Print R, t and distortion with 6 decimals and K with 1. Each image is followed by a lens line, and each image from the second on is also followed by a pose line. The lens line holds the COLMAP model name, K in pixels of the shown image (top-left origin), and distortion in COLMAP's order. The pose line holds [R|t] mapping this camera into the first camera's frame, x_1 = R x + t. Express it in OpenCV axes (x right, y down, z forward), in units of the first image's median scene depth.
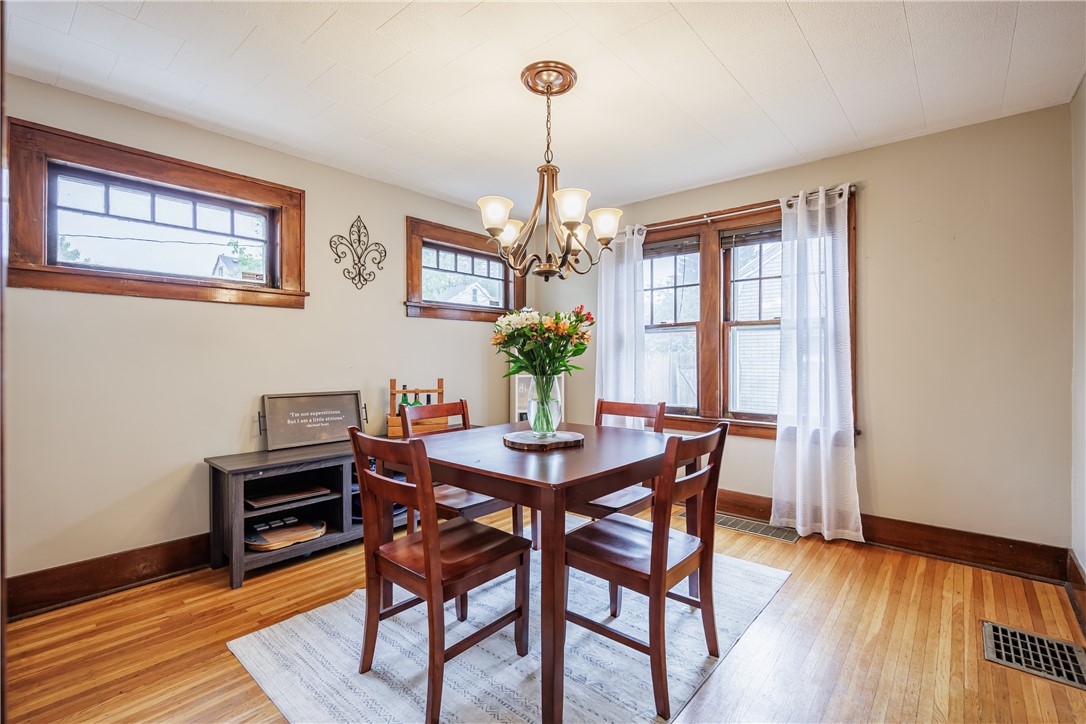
lens RADIAL K [[498.9, 0, 553.3], [0, 498.9, 361.9], [0, 0, 1]] dist [-0.007649, 0.000449]
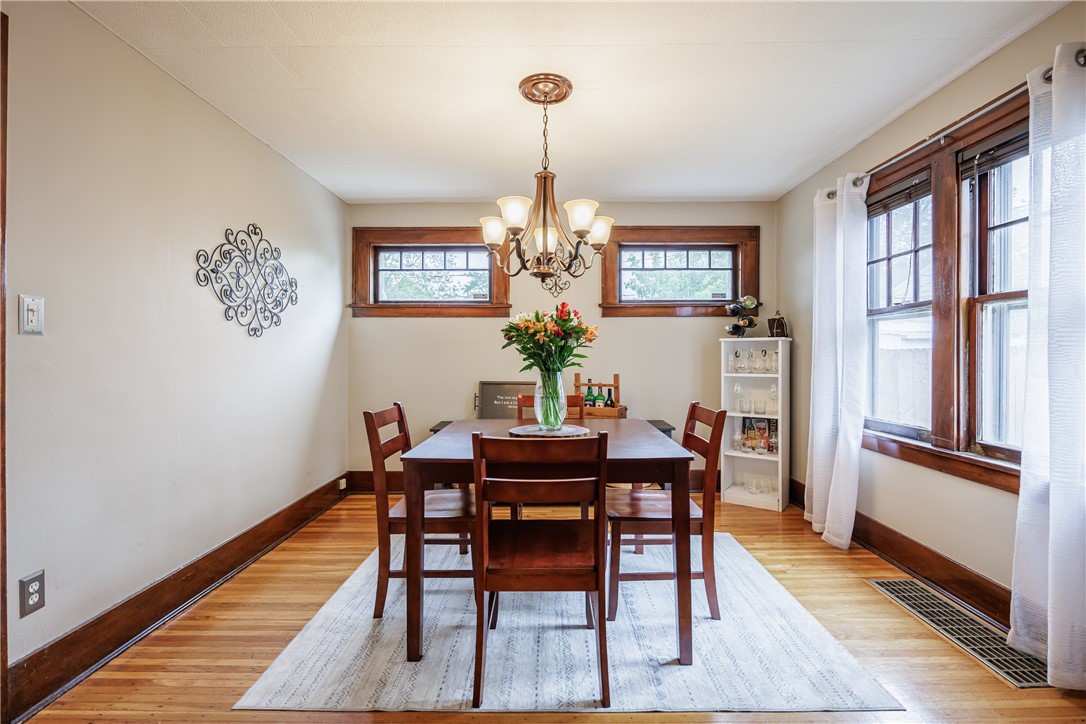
lens RADIAL K [[498.9, 0, 541.7], [0, 498.9, 357.3], [0, 0, 1]] dist [-0.007649, 0.000449]
pose [[0.636378, 0.004785, -0.771363, 0.498424], [-0.006300, 0.999980, 0.001006, -0.002548], [0.771352, 0.004219, 0.636395, 0.203270]]
